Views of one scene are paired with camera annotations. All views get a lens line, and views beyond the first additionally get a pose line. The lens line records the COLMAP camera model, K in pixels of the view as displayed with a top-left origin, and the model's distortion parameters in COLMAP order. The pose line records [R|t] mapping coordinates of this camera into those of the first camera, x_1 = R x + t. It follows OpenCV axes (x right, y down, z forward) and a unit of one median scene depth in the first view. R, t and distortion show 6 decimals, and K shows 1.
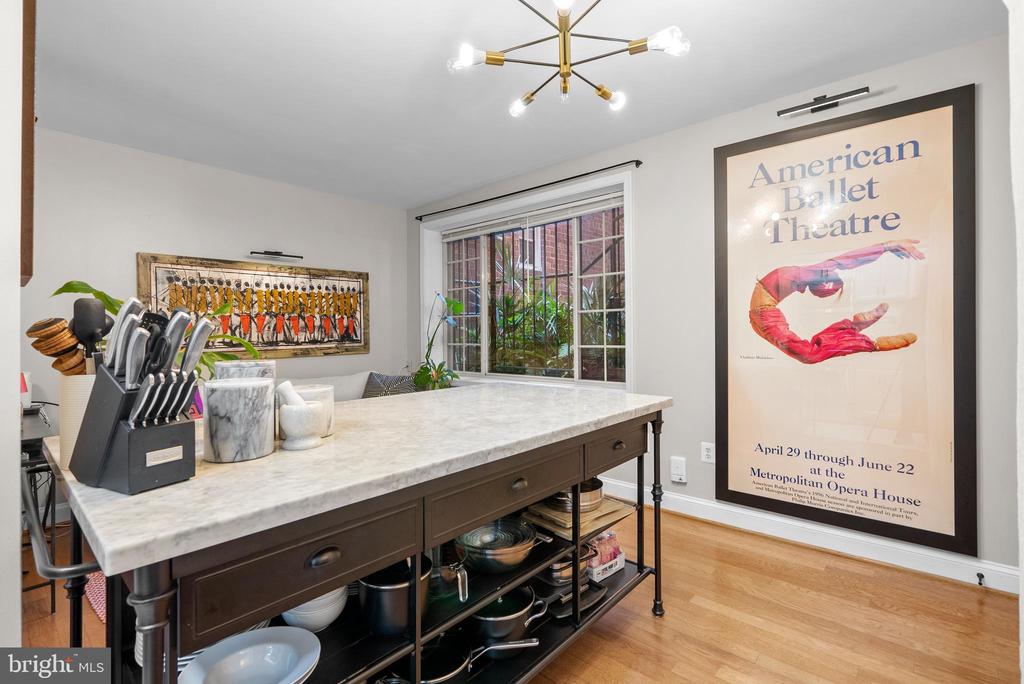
lens RADIAL K [[473.7, 0, 513.0], [0, 473.7, 329.3], [0, 0, 1]] dist [0.012508, 0.000008]
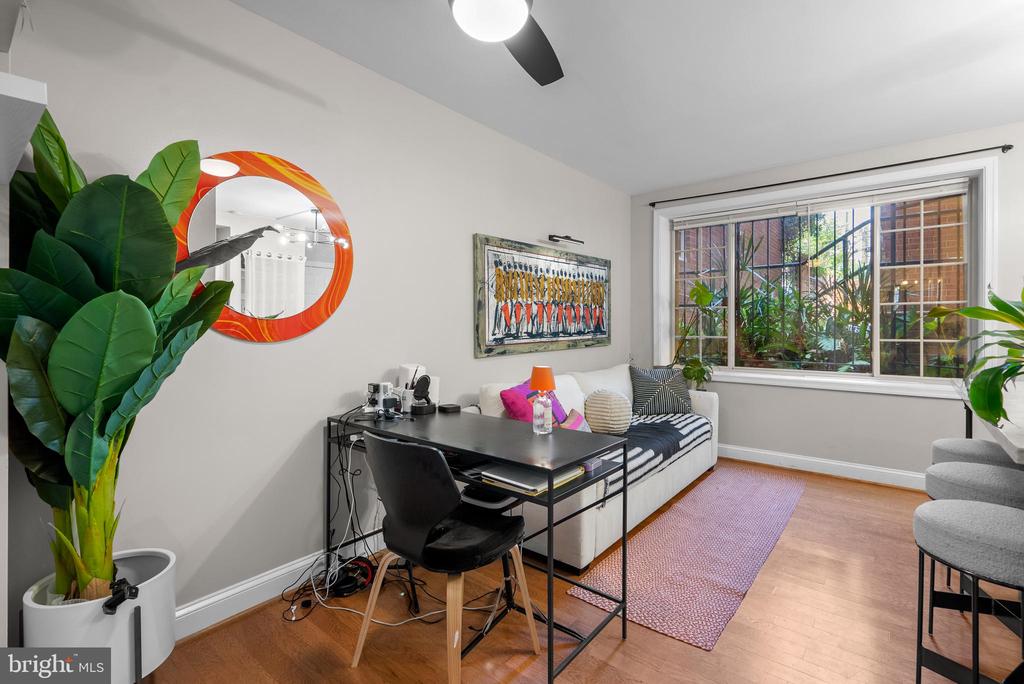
lens RADIAL K [[467.3, 0, 521.1], [0, 467.3, 326.0], [0, 0, 1]] dist [-0.001971, 0.001271]
pose [[0.999041, 0.009292, 0.042786, -0.624972], [-0.009701, 0.999909, 0.009379, 0.005614], [-0.042695, -0.009785, 0.999040, 0.088104]]
